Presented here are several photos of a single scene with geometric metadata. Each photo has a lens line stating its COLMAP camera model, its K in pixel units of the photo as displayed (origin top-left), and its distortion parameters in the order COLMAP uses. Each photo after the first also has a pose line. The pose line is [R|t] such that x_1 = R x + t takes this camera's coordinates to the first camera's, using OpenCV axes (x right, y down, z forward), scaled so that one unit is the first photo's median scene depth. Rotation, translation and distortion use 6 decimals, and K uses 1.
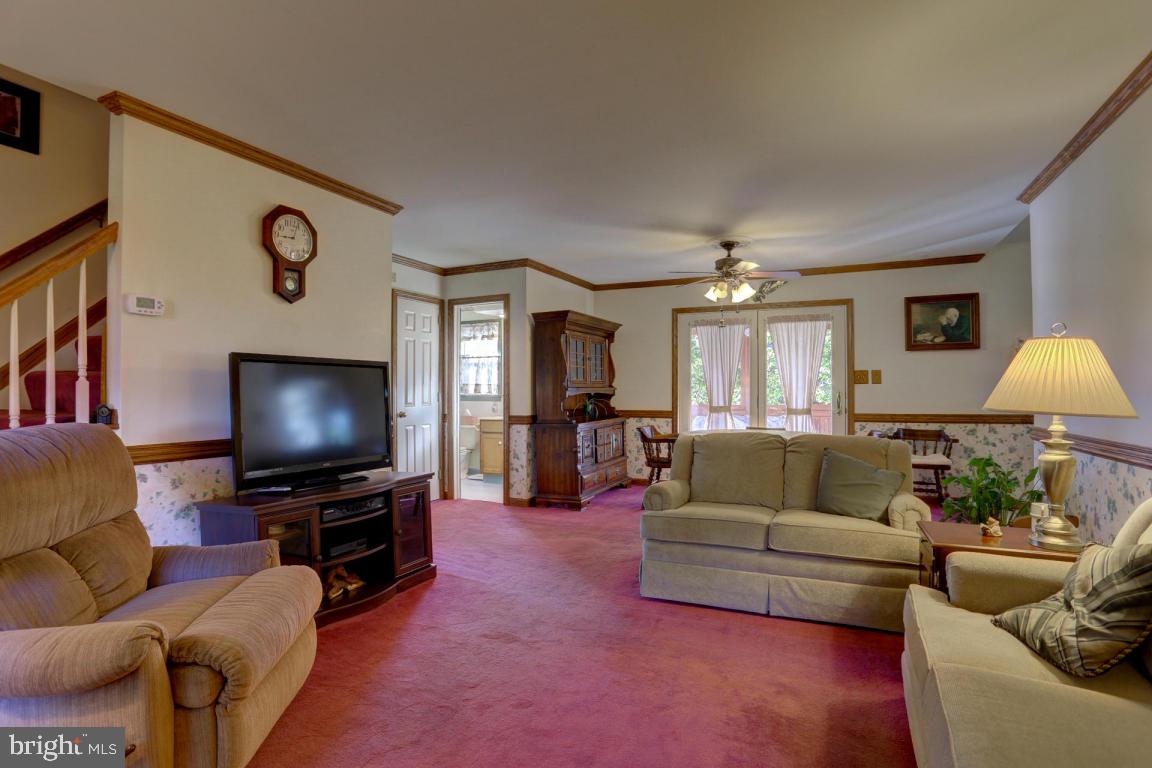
lens RADIAL K [[560.2, 0, 574.6], [0, 560.2, 393.5], [0, 0, 1]] dist [-0.055031, 0.009191]
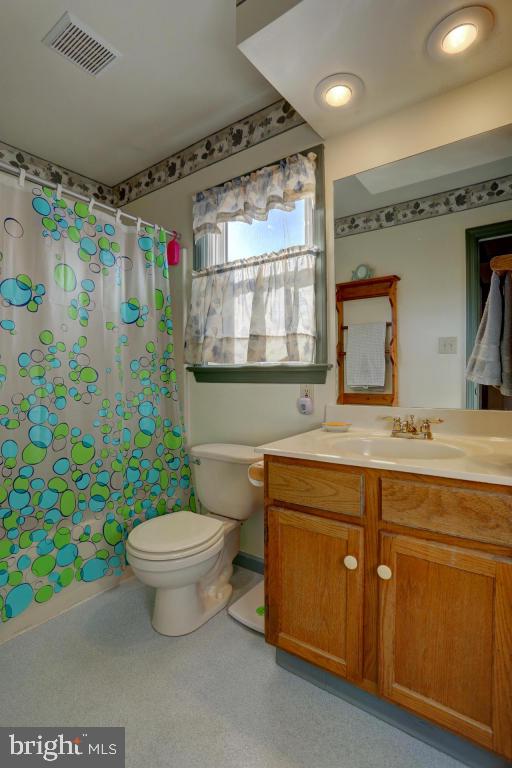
lens RADIAL K [[373.5, 0, 254.4], [0, 373.5, 382.0], [0, 0, 1]] dist [-0.055031, 0.009191]
pose [[0.983278, -0.007384, -0.181960, -0.132060], [0.011407, 0.999713, 0.021073, 0.007576], [0.181752, -0.022796, 0.983080, 0.766074]]
